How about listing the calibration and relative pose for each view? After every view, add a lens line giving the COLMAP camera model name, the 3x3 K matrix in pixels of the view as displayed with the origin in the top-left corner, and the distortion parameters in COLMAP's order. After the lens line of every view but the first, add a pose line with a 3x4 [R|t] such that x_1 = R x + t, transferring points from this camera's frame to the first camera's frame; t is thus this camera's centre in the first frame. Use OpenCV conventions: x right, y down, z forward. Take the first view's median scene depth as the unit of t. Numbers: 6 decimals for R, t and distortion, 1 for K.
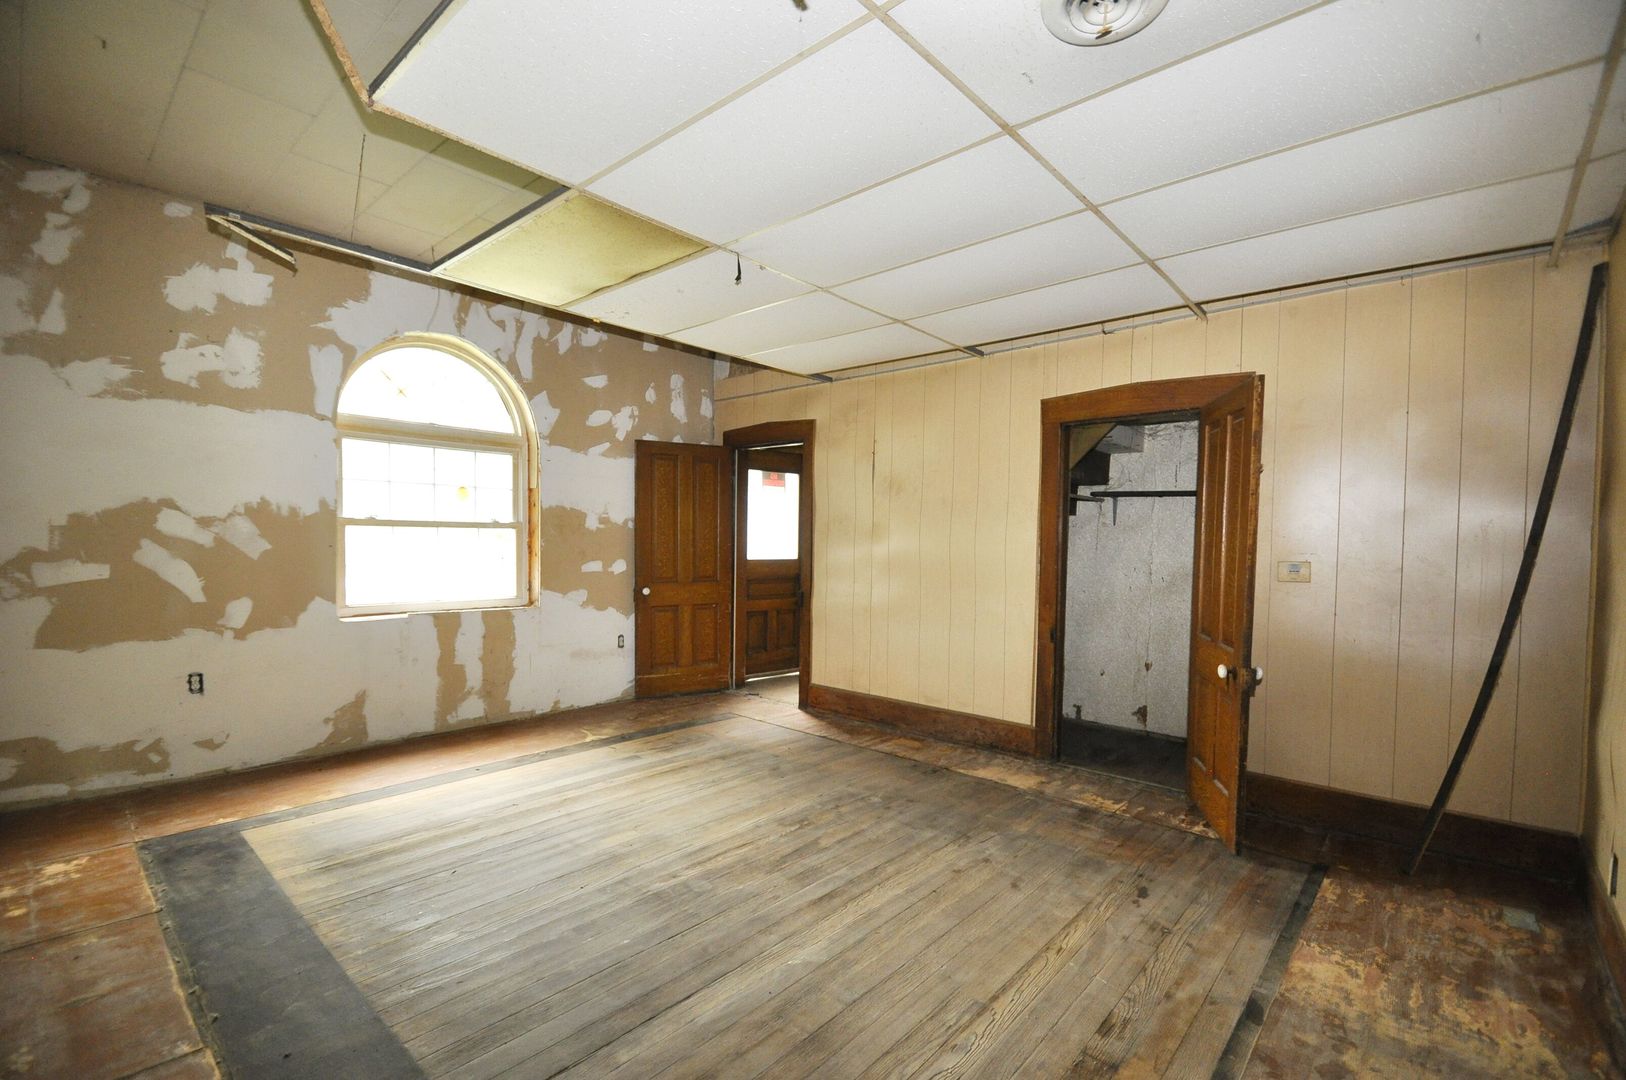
lens RADIAL K [[714.4, 0, 810.2], [0, 714.4, 564.1], [0, 0, 1]] dist [0.012400, -0.016752]
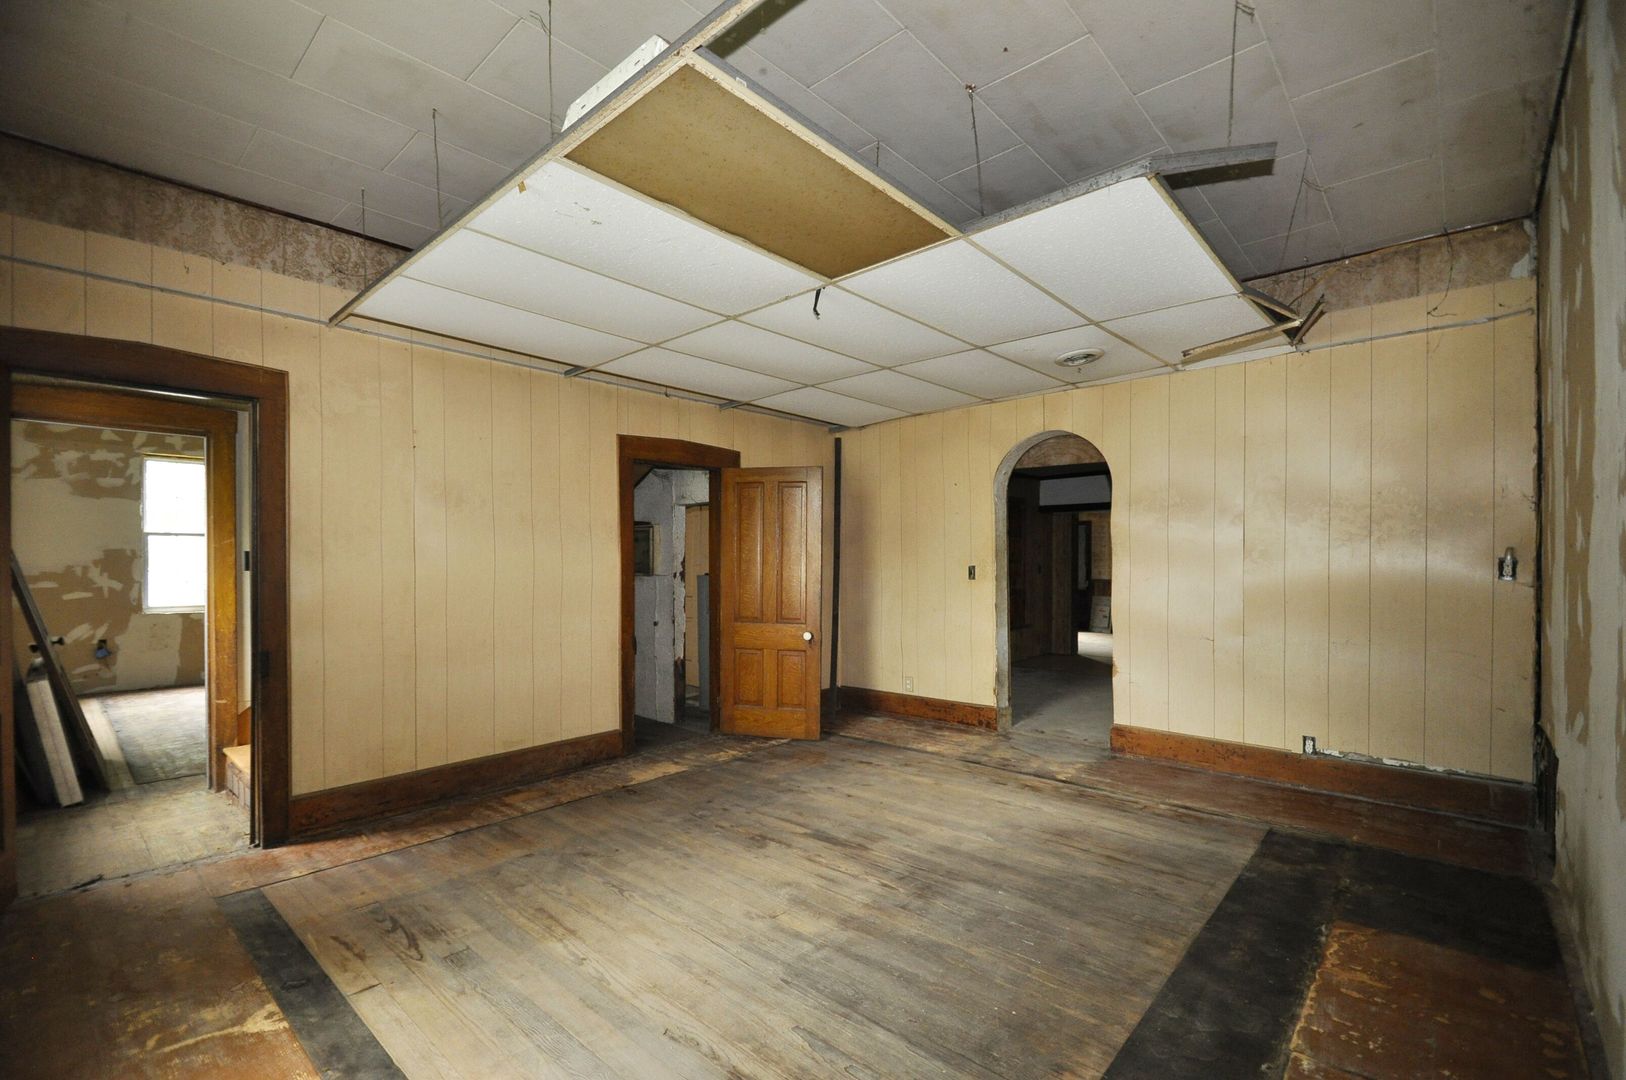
lens RADIAL K [[714.4, 0, 810.2], [0, 714.4, 564.1], [0, 0, 1]] dist [0.012400, -0.016752]
pose [[0.002797, -0.019240, 0.999811, -1.090568], [0.039731, 0.999028, 0.019114, -0.050703], [-0.999207, 0.039670, 0.003558, 0.964533]]
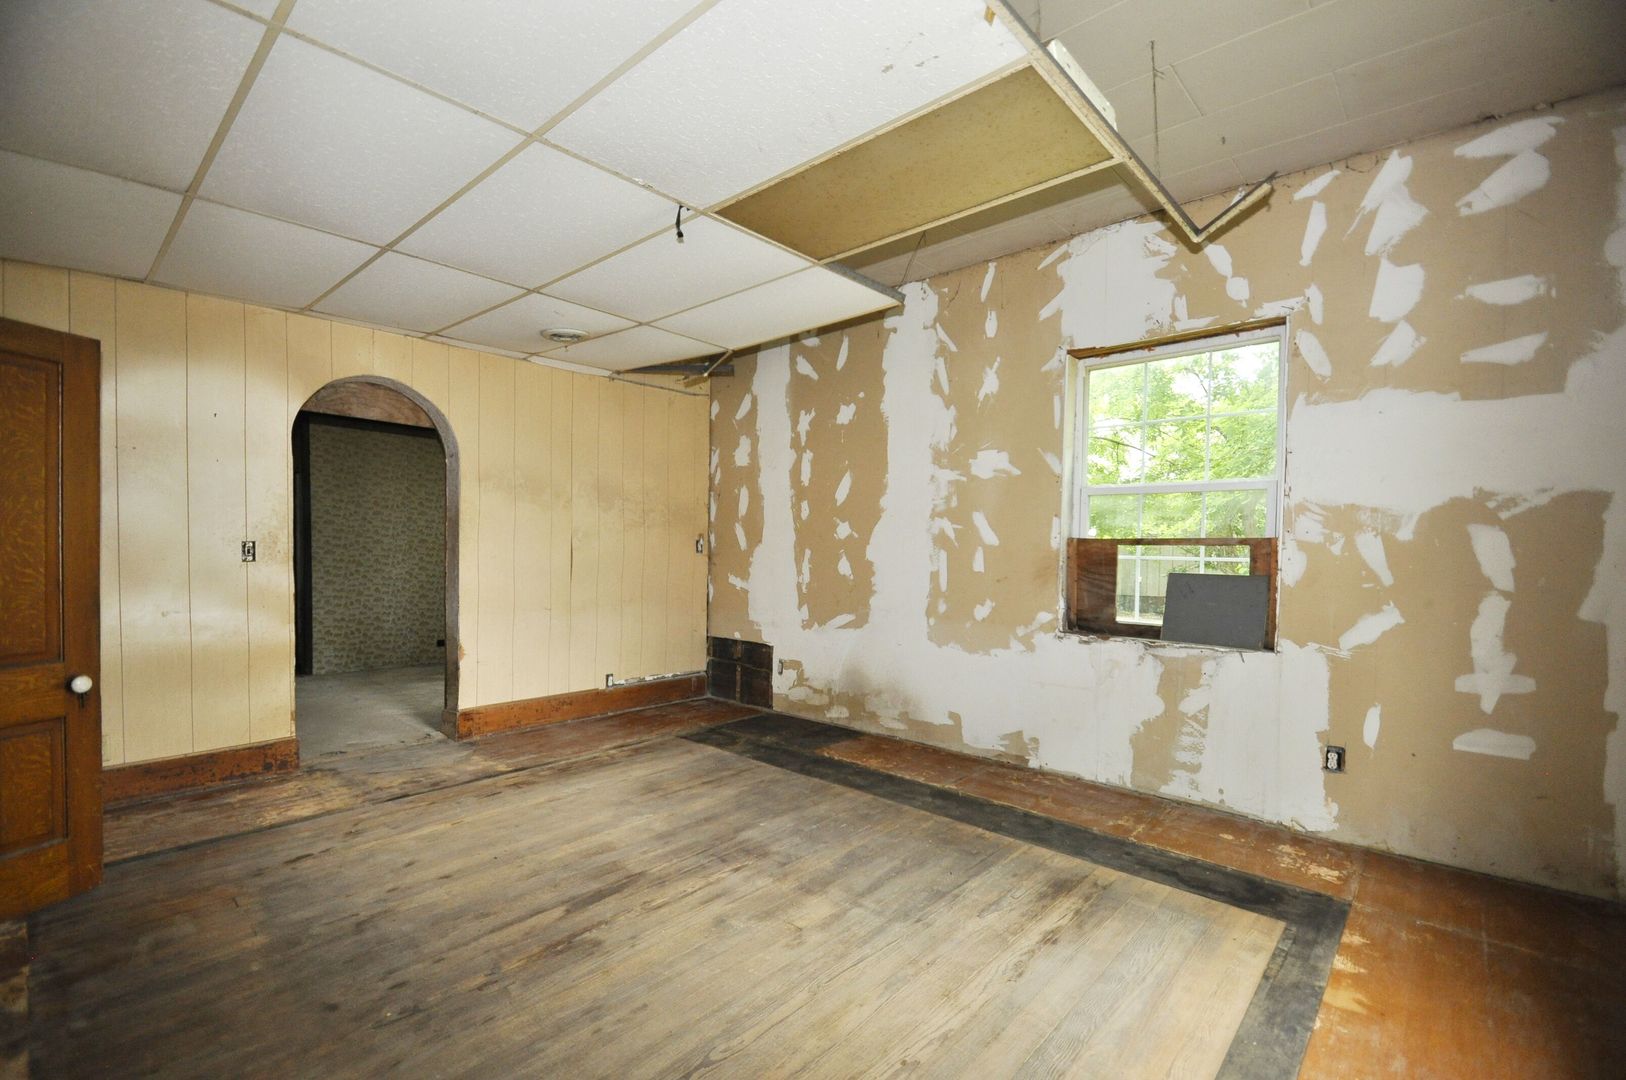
lens RADIAL K [[714.4, 0, 810.2], [0, 714.4, 564.1], [0, 0, 1]] dist [0.012400, -0.016752]
pose [[-0.999613, -0.027797, 0.001450, -0.254176], [-0.027640, 0.997426, 0.066161, -0.064663], [-0.003286, 0.066096, -0.997808, 1.773199]]
